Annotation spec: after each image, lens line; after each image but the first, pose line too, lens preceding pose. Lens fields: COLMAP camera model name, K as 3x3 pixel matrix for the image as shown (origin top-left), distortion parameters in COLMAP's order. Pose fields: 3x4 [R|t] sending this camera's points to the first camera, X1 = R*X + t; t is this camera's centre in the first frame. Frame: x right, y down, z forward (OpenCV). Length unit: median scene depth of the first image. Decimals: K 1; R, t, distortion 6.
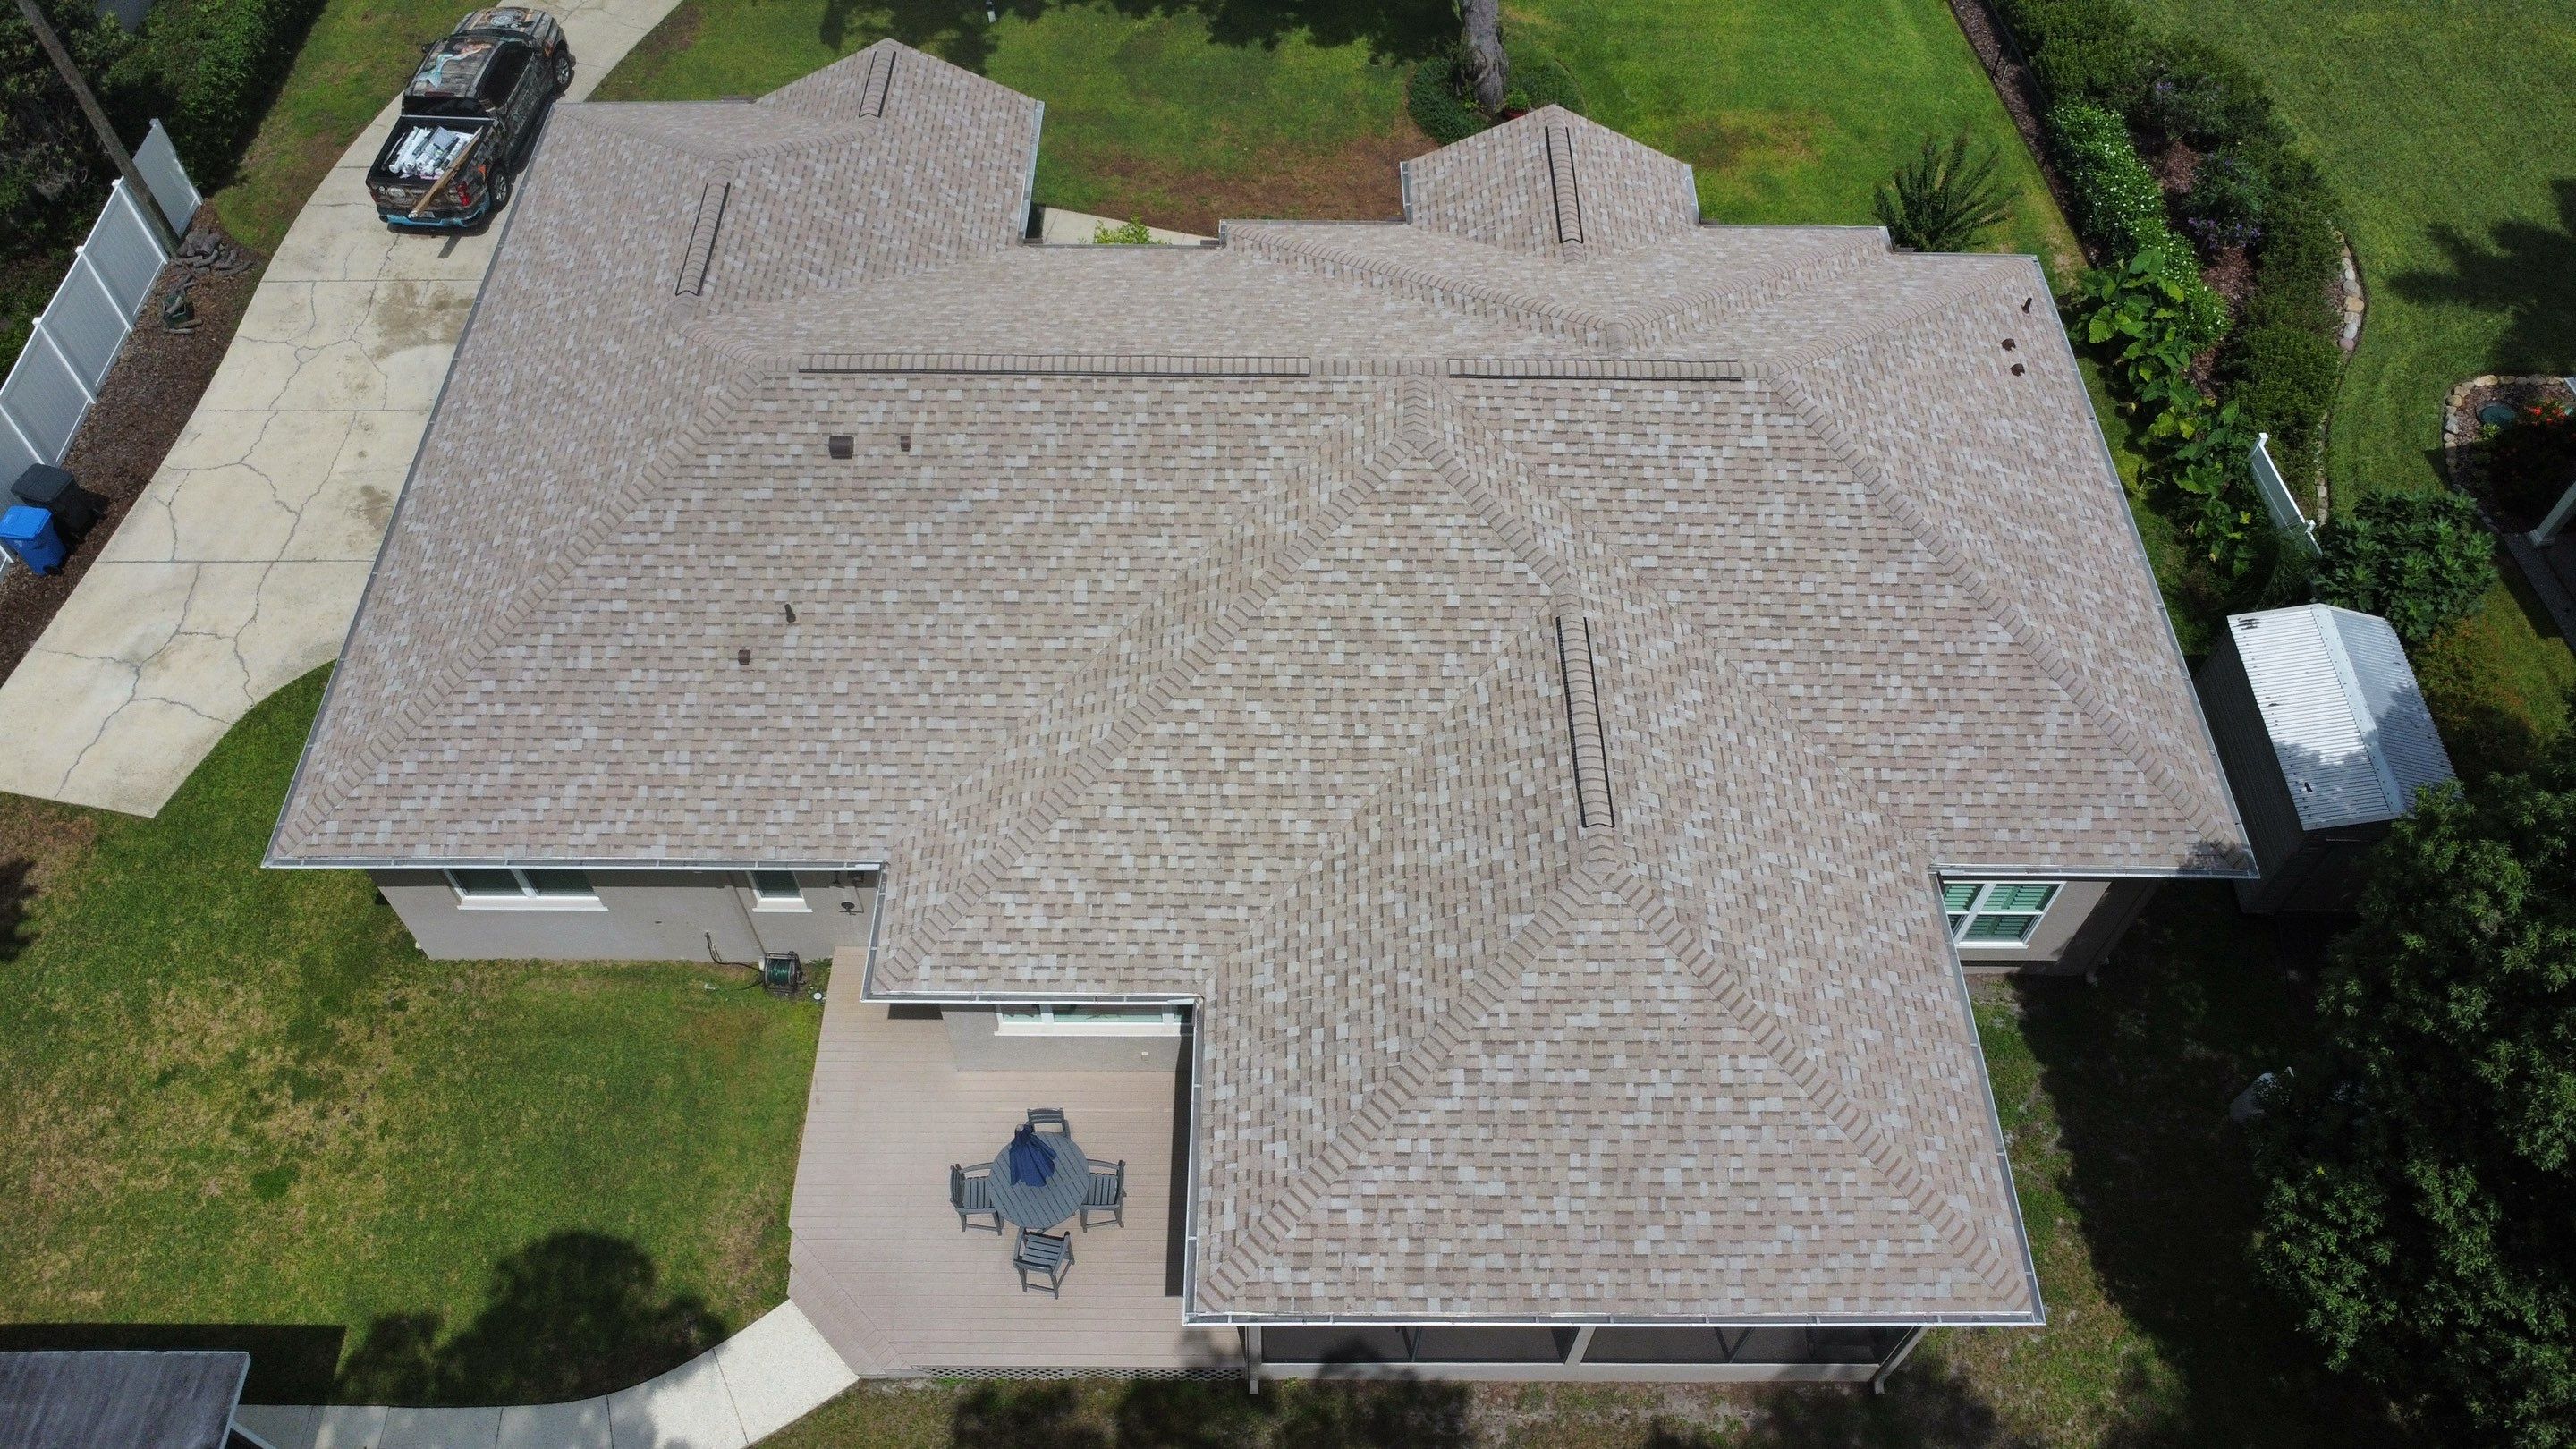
lens RADIAL K [[1868.8, 0, 1278.8], [0, 1868.8, 729.8], [0, 0, 1]] dist [-0.029782, -0.007817]
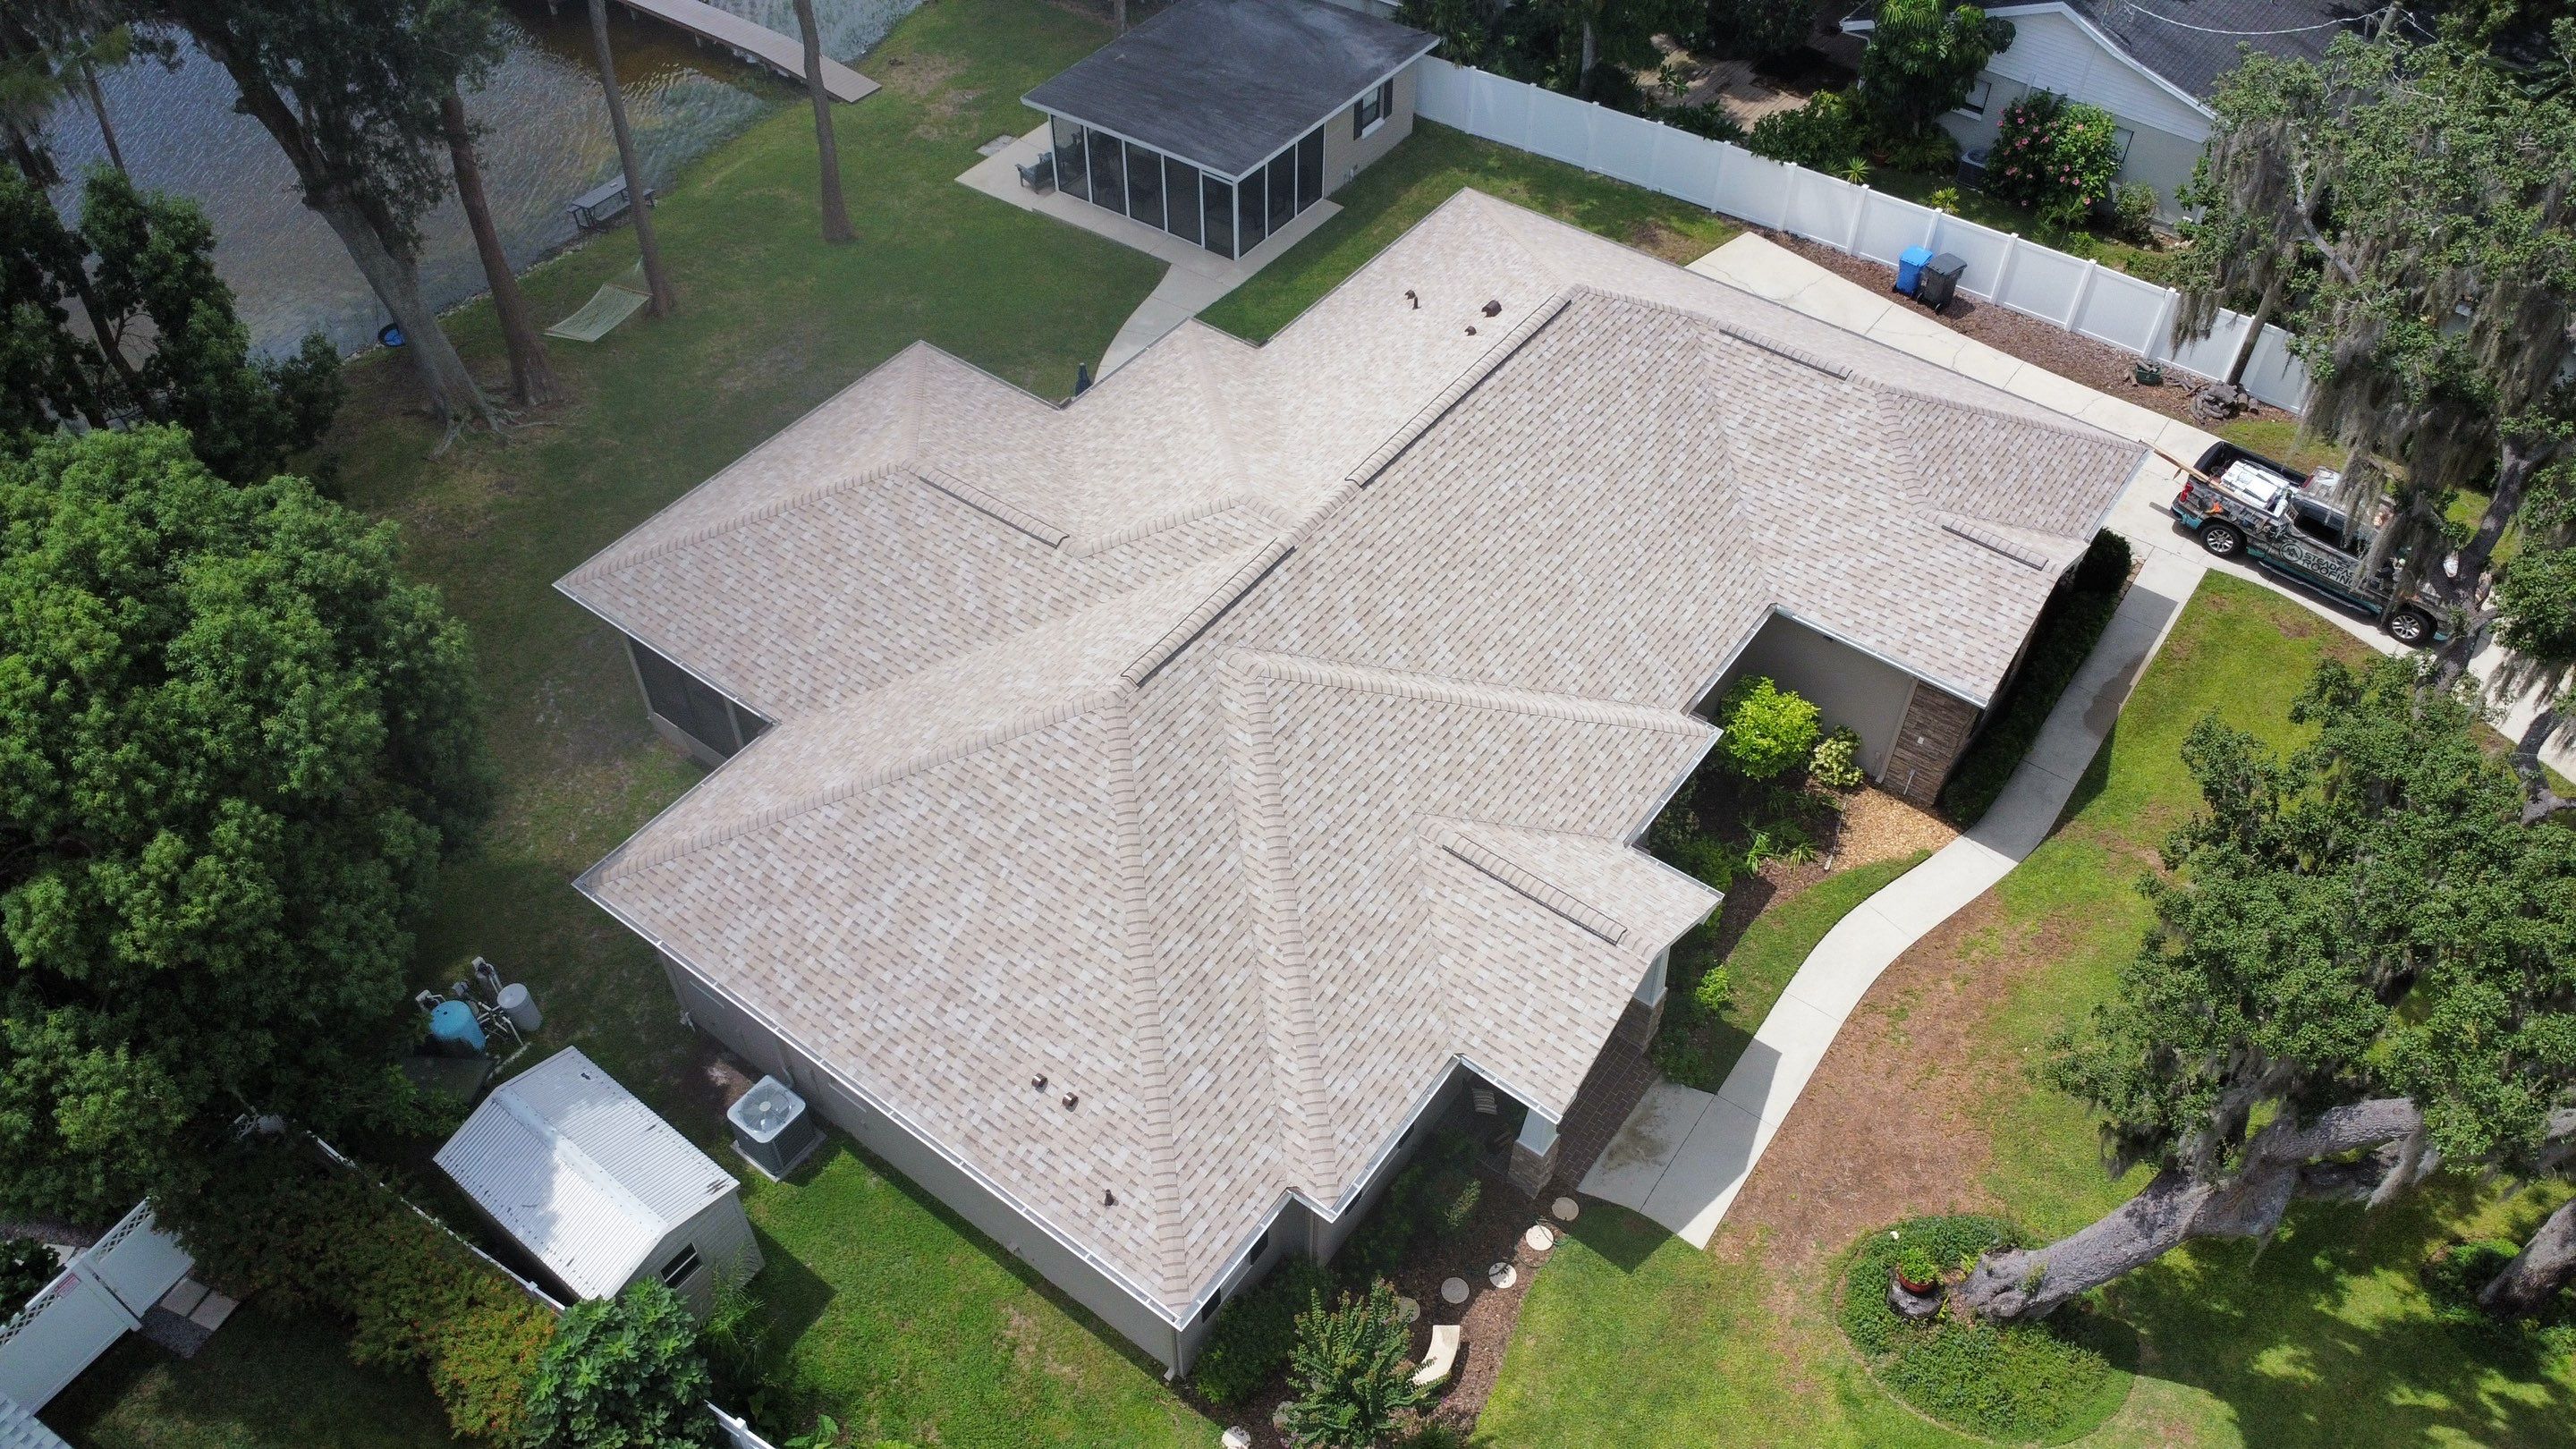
lens RADIAL K [[1868.8, 0, 1276.6], [0, 1868.8, 723.0], [0, 0, 1]] dist [-0.029782, -0.007817]
pose [[-0.598175, 0.575495, -0.557667, 0.851694], [-0.649847, 0.058851, 0.757783, -1.120110], [0.468919, 0.815685, 0.338781, 0.701685]]
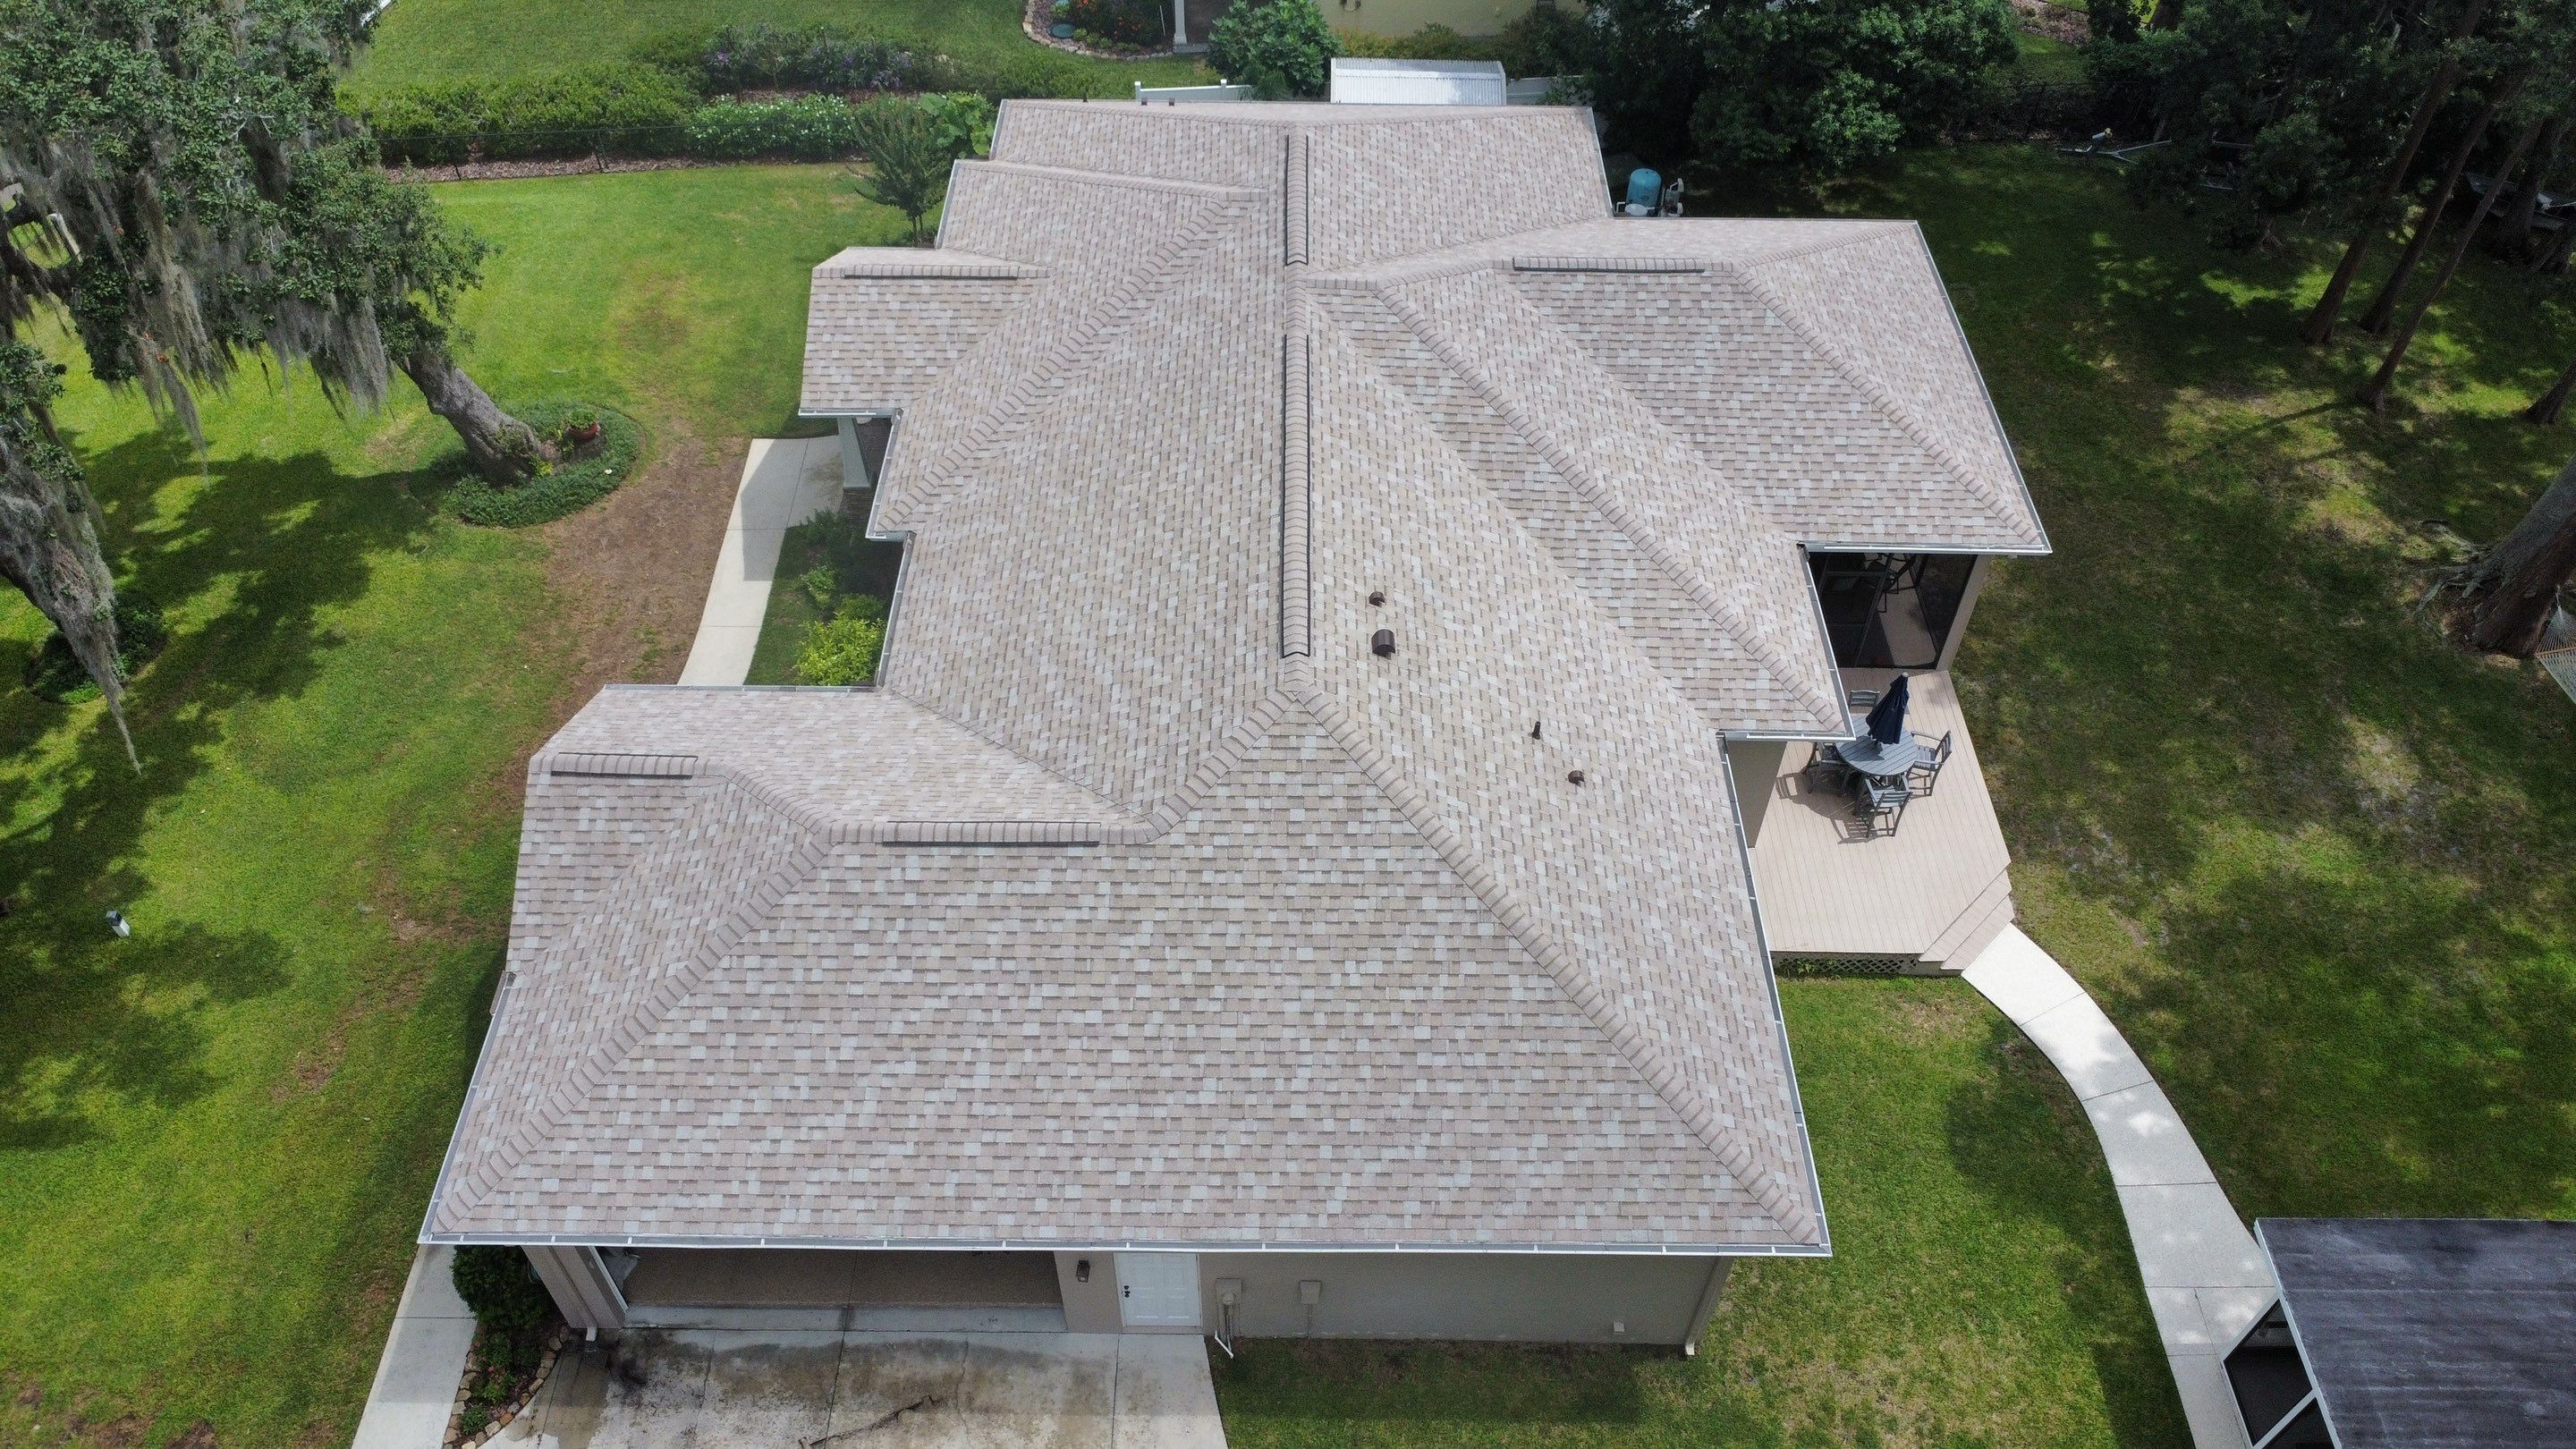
lens RADIAL K [[1868.8, 0, 1284.8], [0, 1868.8, 725.2], [0, 0, 1]] dist [-0.029782, -0.007817]
pose [[0.004185, -0.740565, 0.671972, -0.933189], [0.801228, 0.404561, 0.440868, -0.614340], [-0.598345, 0.536558, 0.595054, 0.473677]]
